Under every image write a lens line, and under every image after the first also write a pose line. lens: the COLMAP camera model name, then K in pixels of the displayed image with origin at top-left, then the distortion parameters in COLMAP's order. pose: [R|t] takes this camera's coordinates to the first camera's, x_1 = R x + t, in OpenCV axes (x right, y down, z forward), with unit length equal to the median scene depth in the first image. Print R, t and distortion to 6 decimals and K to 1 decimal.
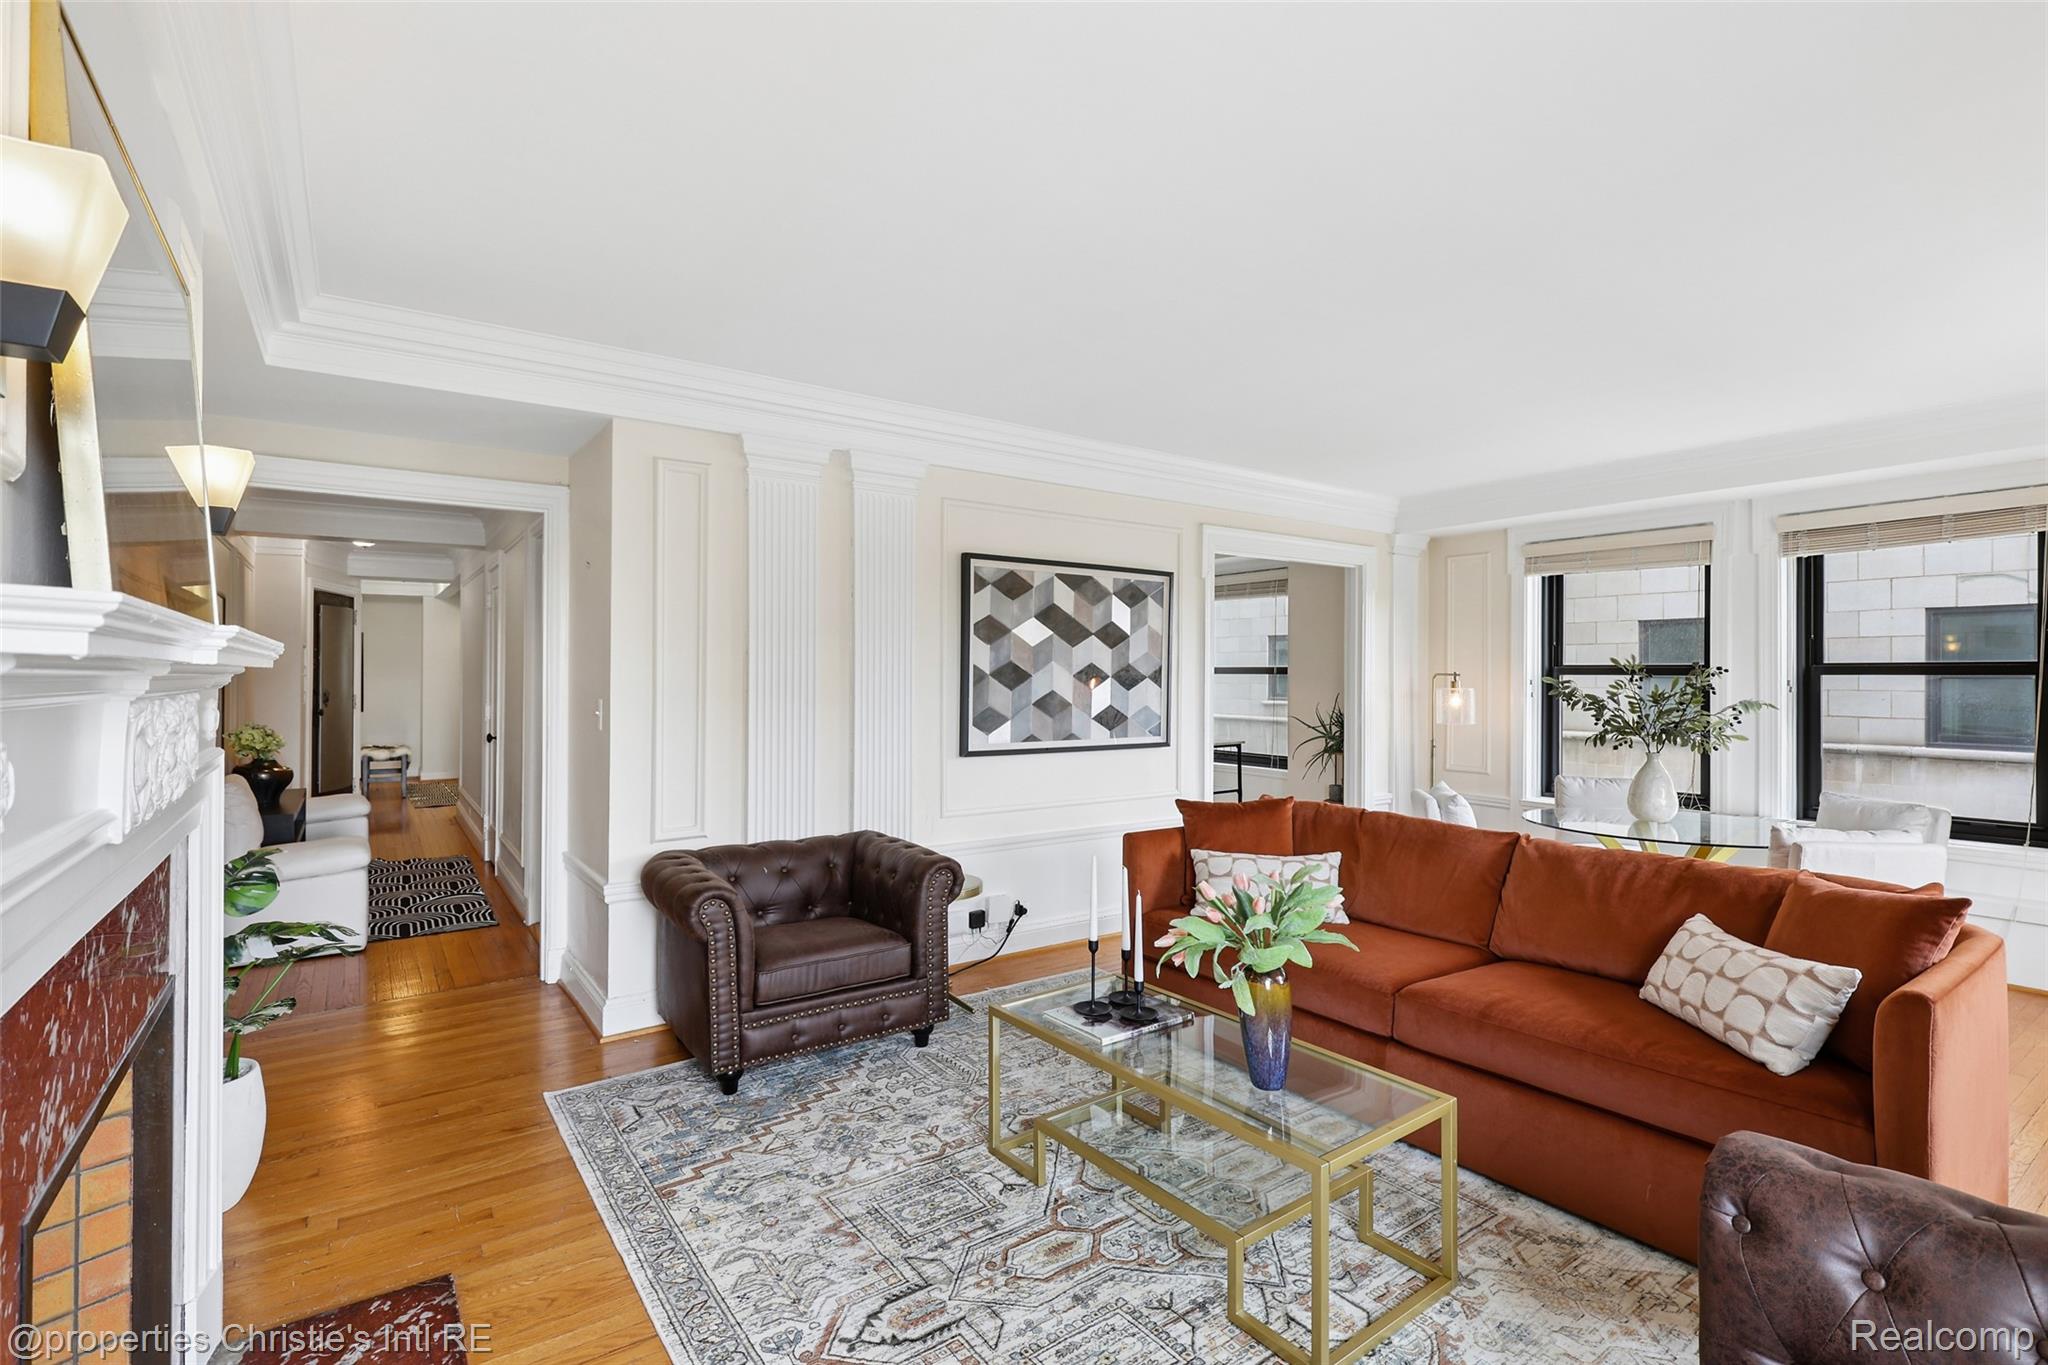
lens RADIAL K [[935.5, 0, 1032.2], [0, 935.5, 672.5], [0, 0, 1]] dist [0.000415, -0.000021]
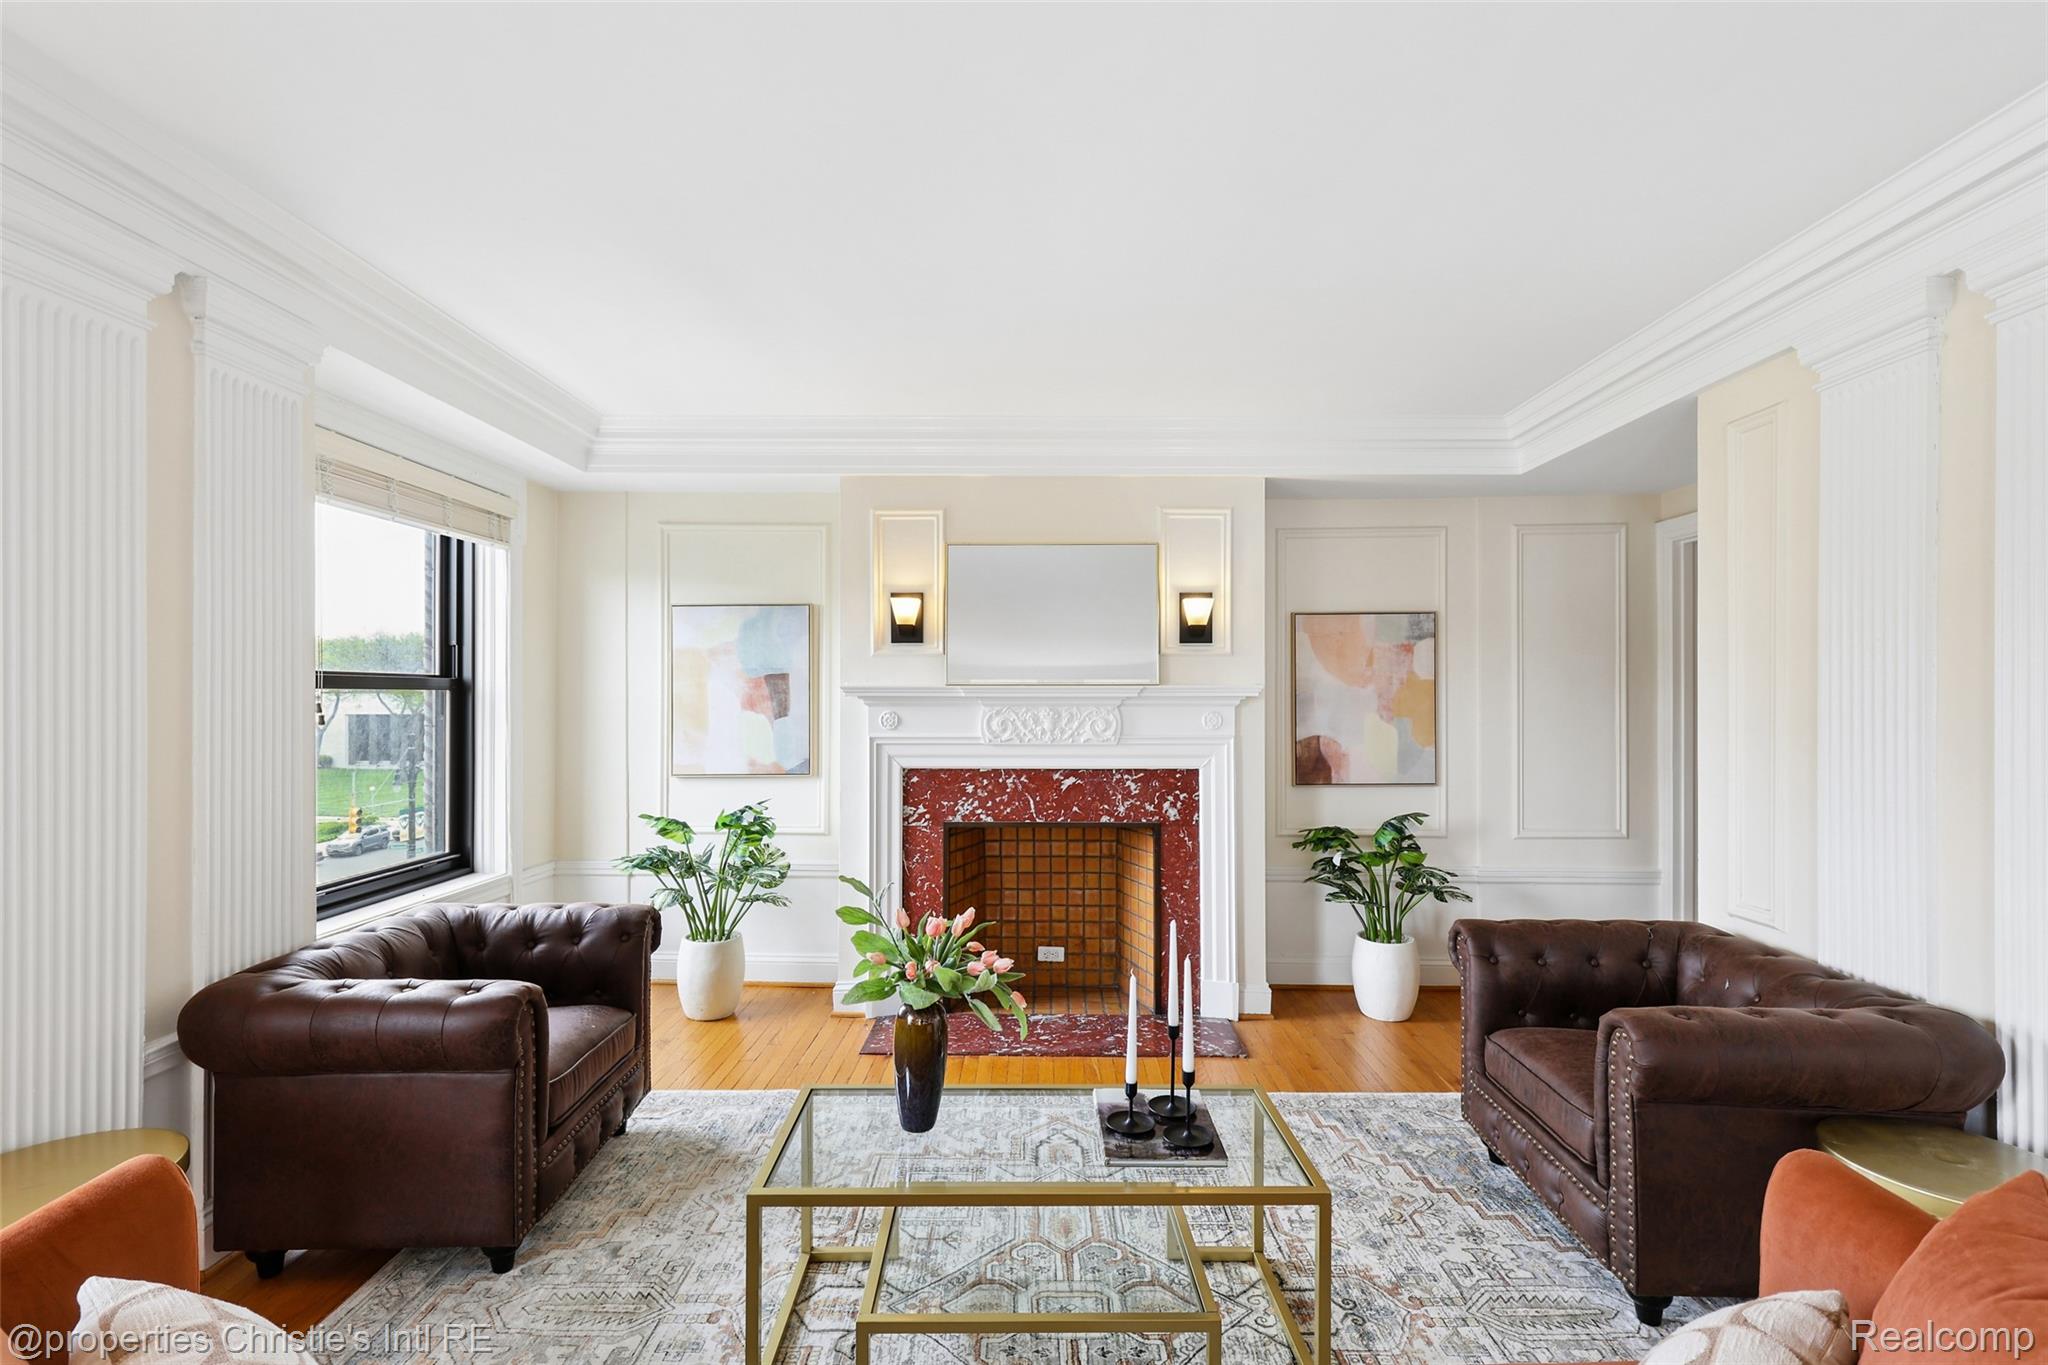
lens RADIAL K [[935.5, 0, 1029.7], [0, 935.5, 693.6], [0, 0, 1]] dist [0.000415, -0.000021]
pose [[-0.589396, -0.004818, -0.807830, 0.460467], [0.001090, 0.999977, -0.006760, 0.001260], [0.807843, -0.004865, -0.589377, 0.793773]]
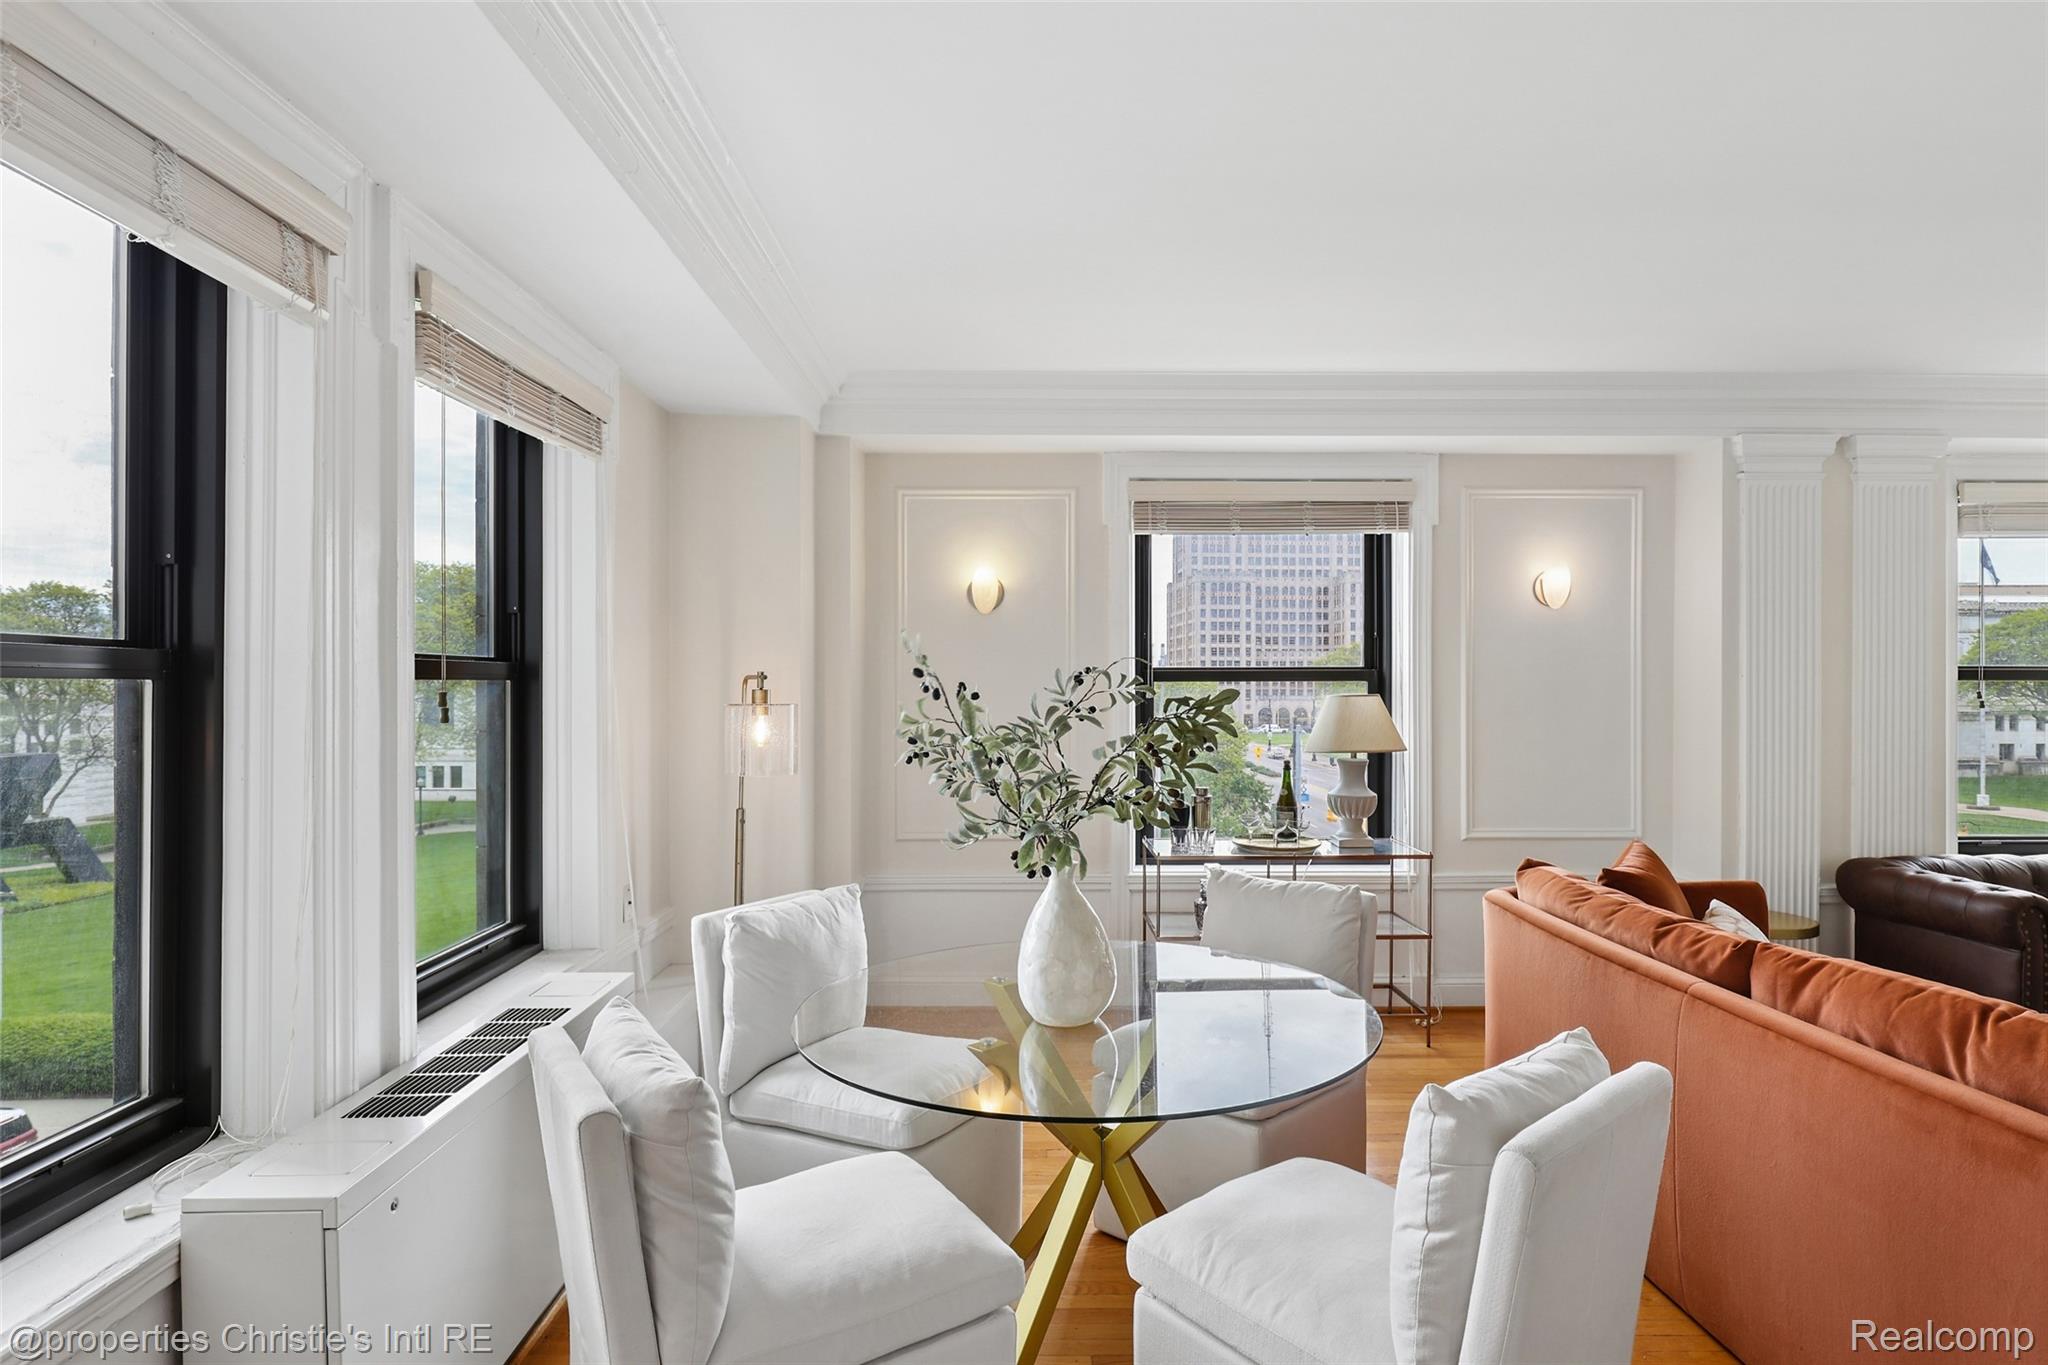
lens RADIAL K [[1124.3, 0, 1025.6], [0, 1124.3, 689.5], [0, 0, 1]] dist [-0.007085, 0.002882]
pose [[-0.825633, -0.006155, 0.564173, 0.366111], [-0.006113, 0.999979, 0.001963, 0.004346], [-0.564174, -0.001828, -0.825654, 1.365538]]
